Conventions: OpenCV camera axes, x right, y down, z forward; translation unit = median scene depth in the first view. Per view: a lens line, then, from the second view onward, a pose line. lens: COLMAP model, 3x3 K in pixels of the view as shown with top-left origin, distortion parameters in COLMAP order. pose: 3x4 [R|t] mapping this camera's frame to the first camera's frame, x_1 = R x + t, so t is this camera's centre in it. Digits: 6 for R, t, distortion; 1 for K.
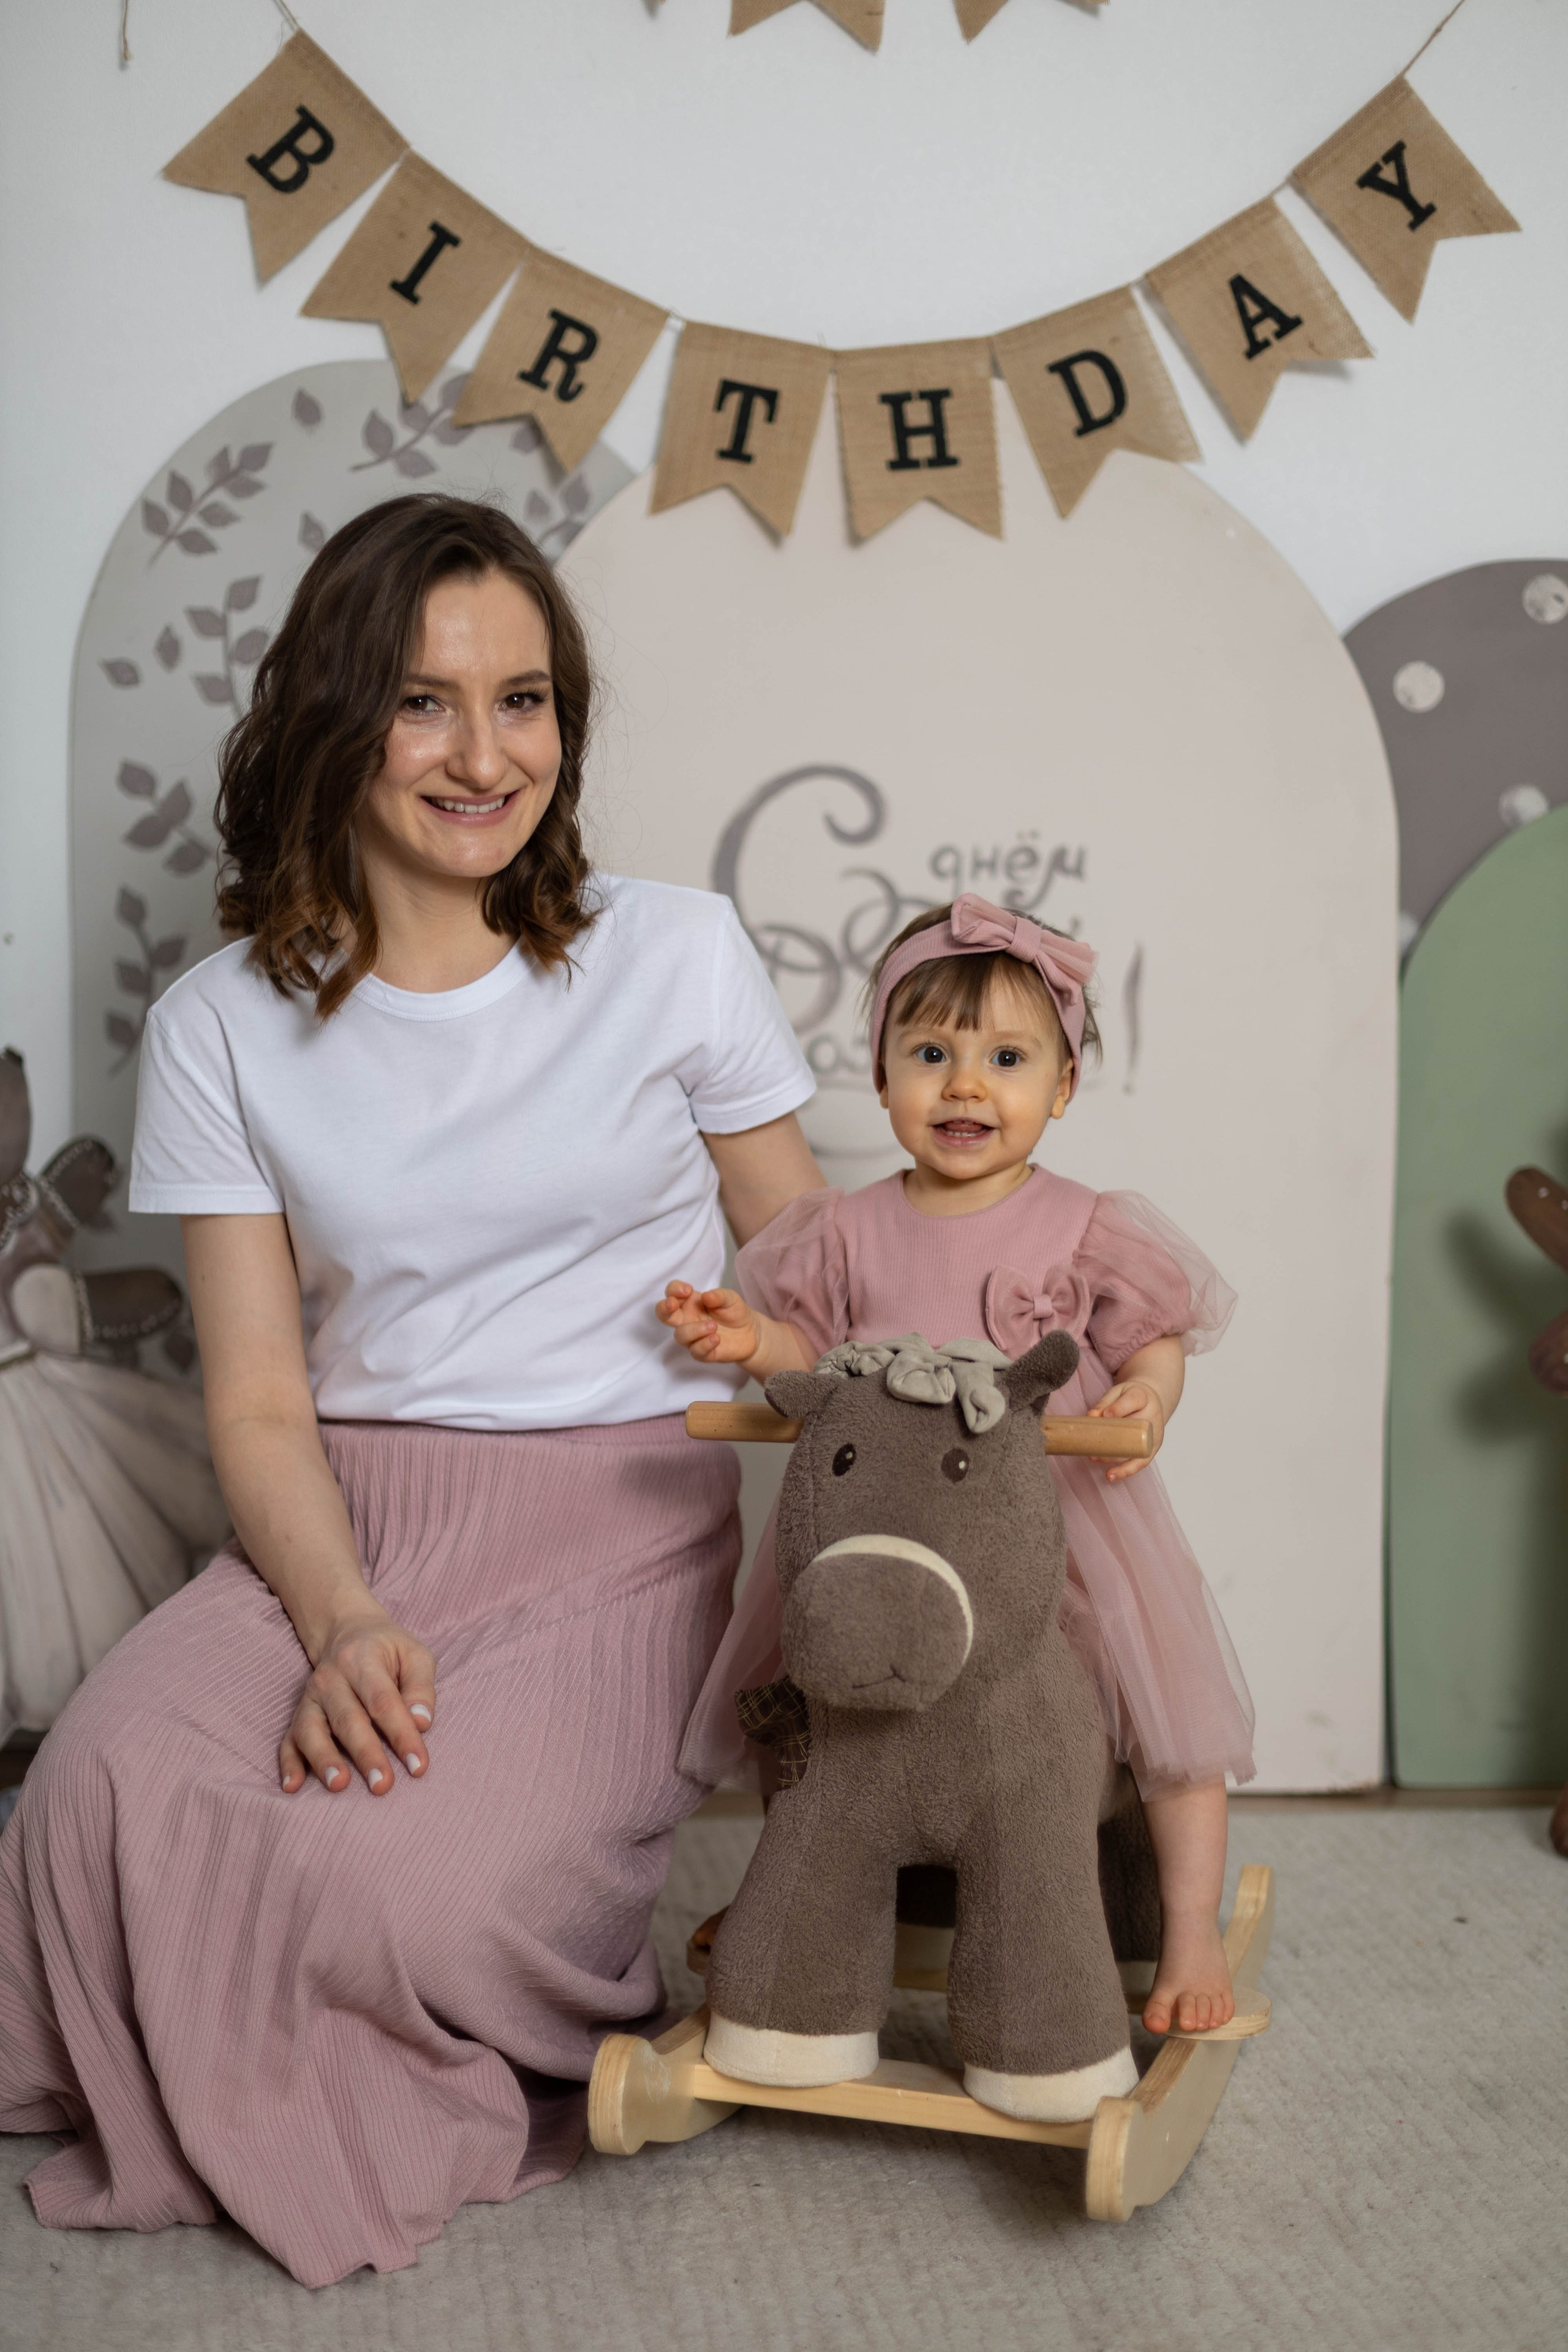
lens RADIAL K [[3610.3, 0, 784.0], [0, 3610.3, 1176.0], [0, 0, 1]] dist [0.098250, -0.427579]
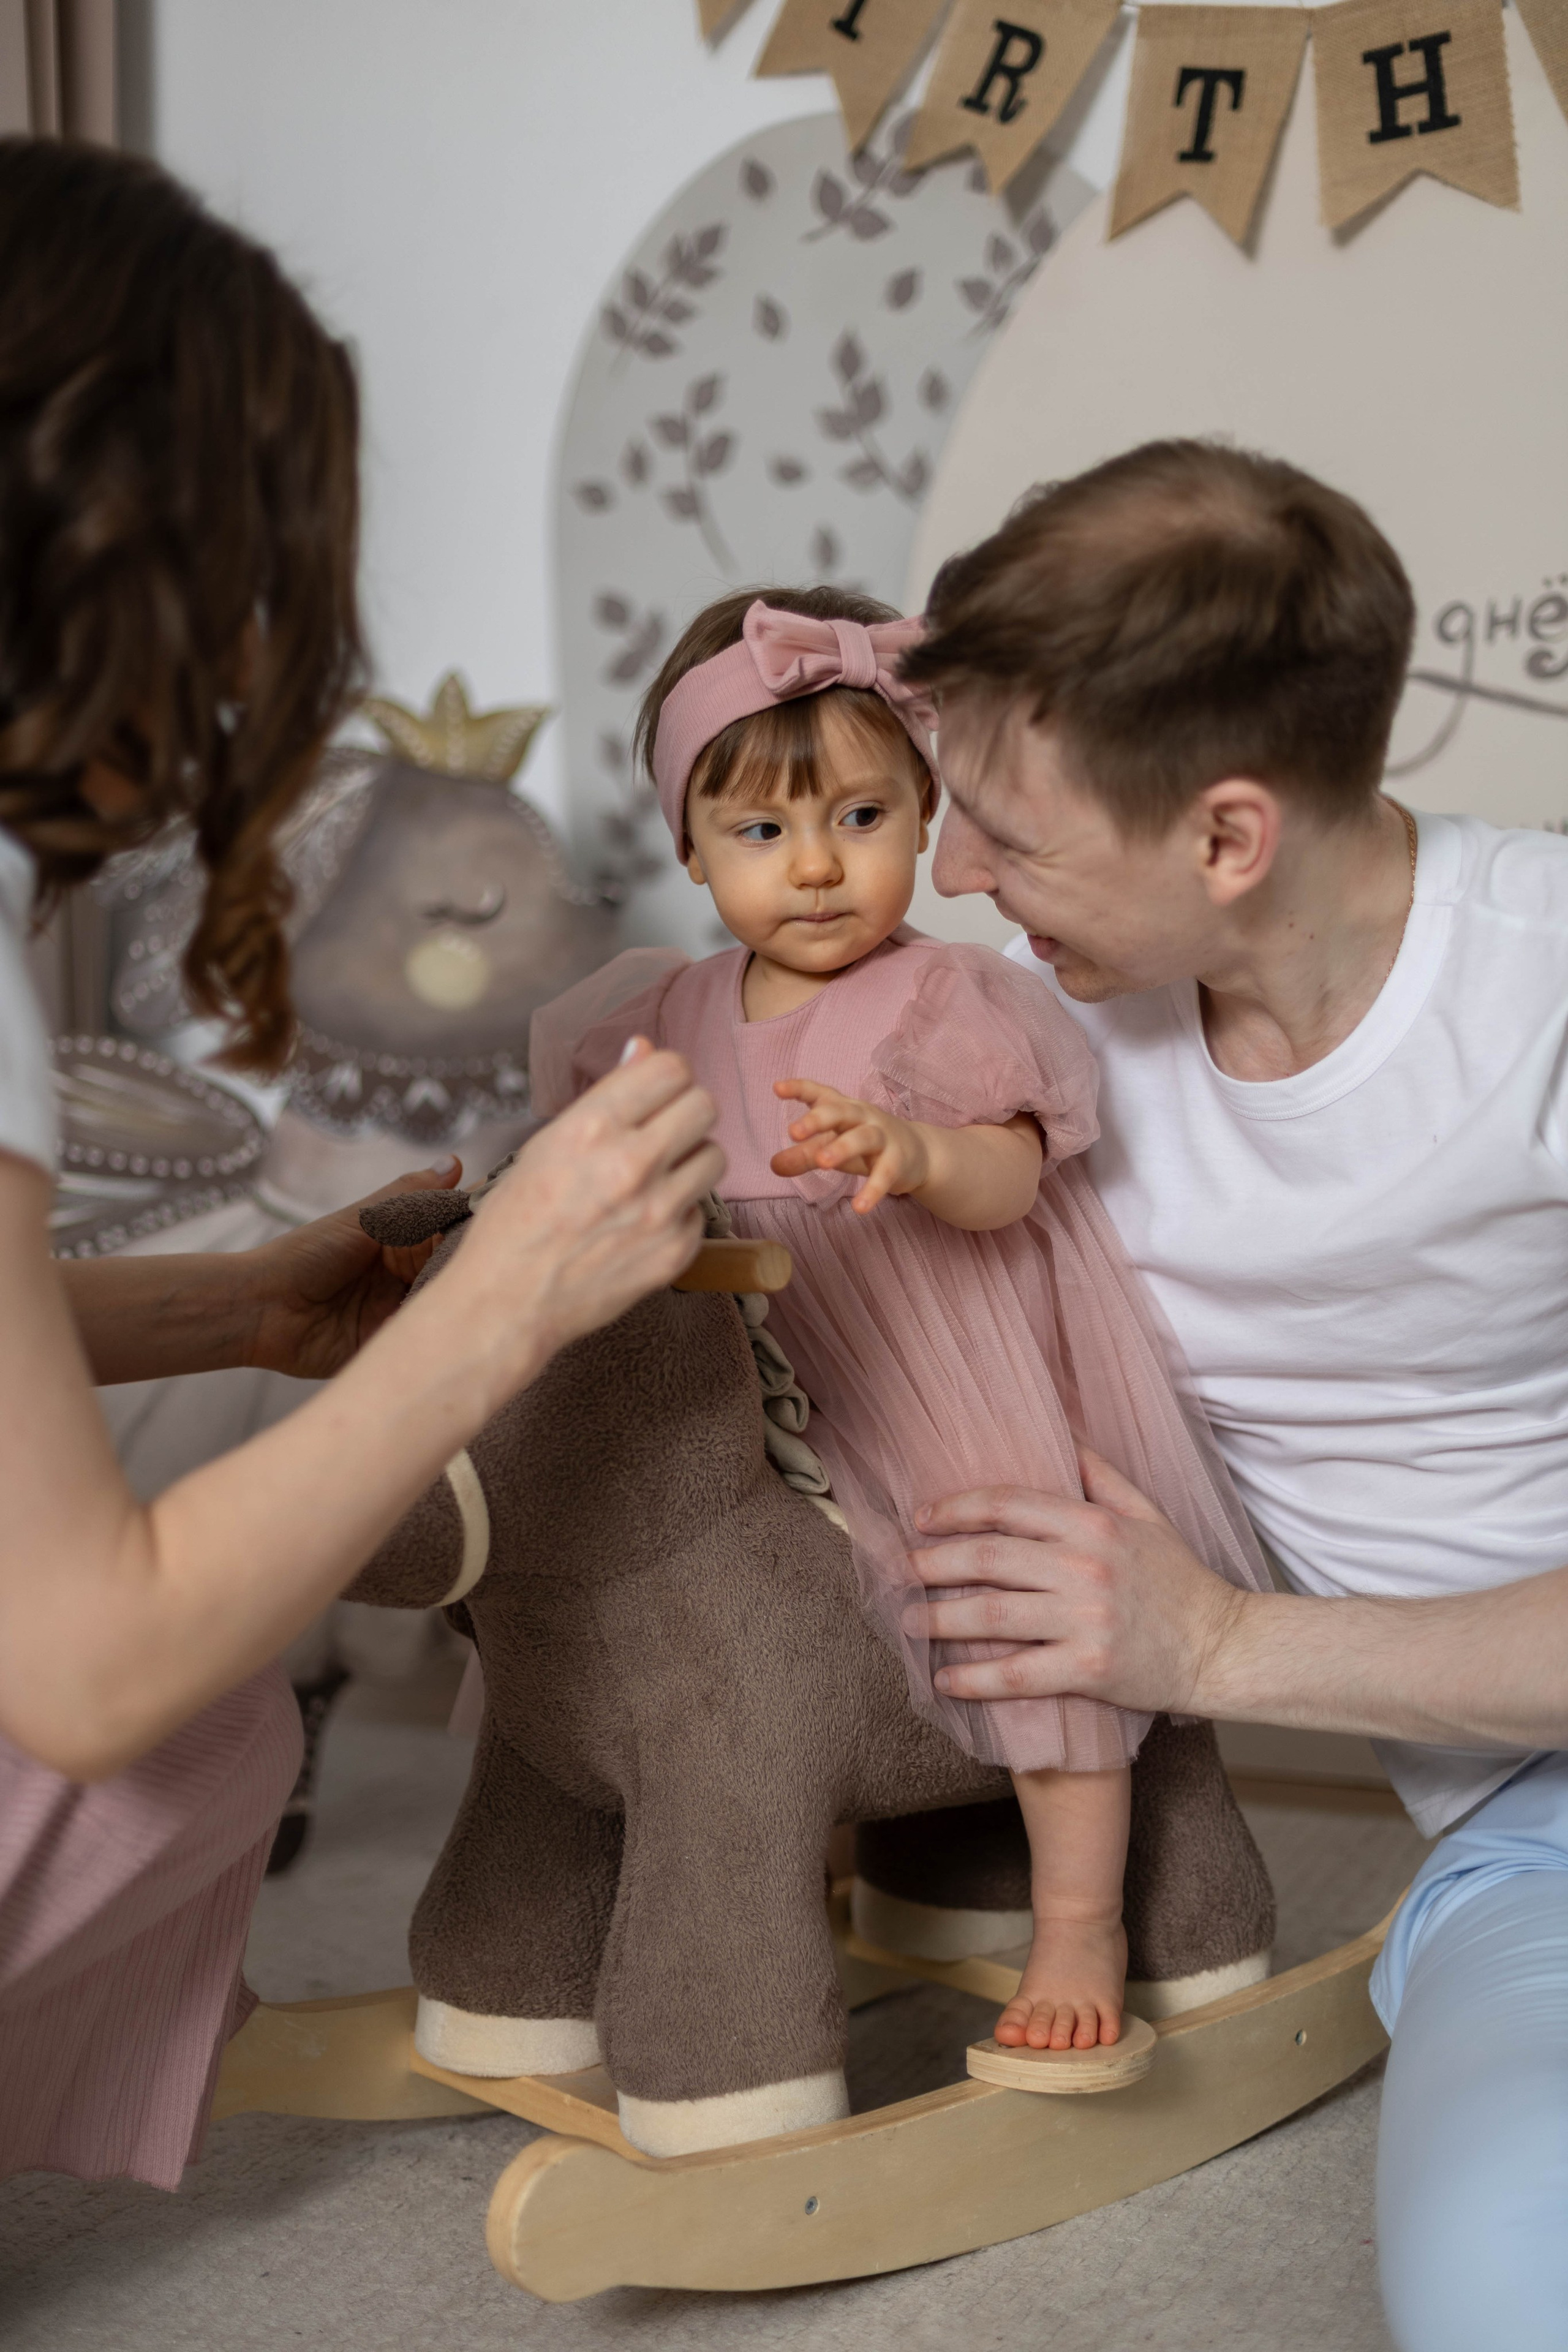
lens RADIAL K [[3610.3, 0, 784.0], [0, 3610.3, 1176.0], [0, 0, 1]] dist [0.098250, -0.427579]
pose [[0.832523, -0.001348, -0.553988, 0.369898], [0.007199, 0.999939, 0.008384, 0.028058], [0.553943, -0.010968, 0.832482, 0.249728]]
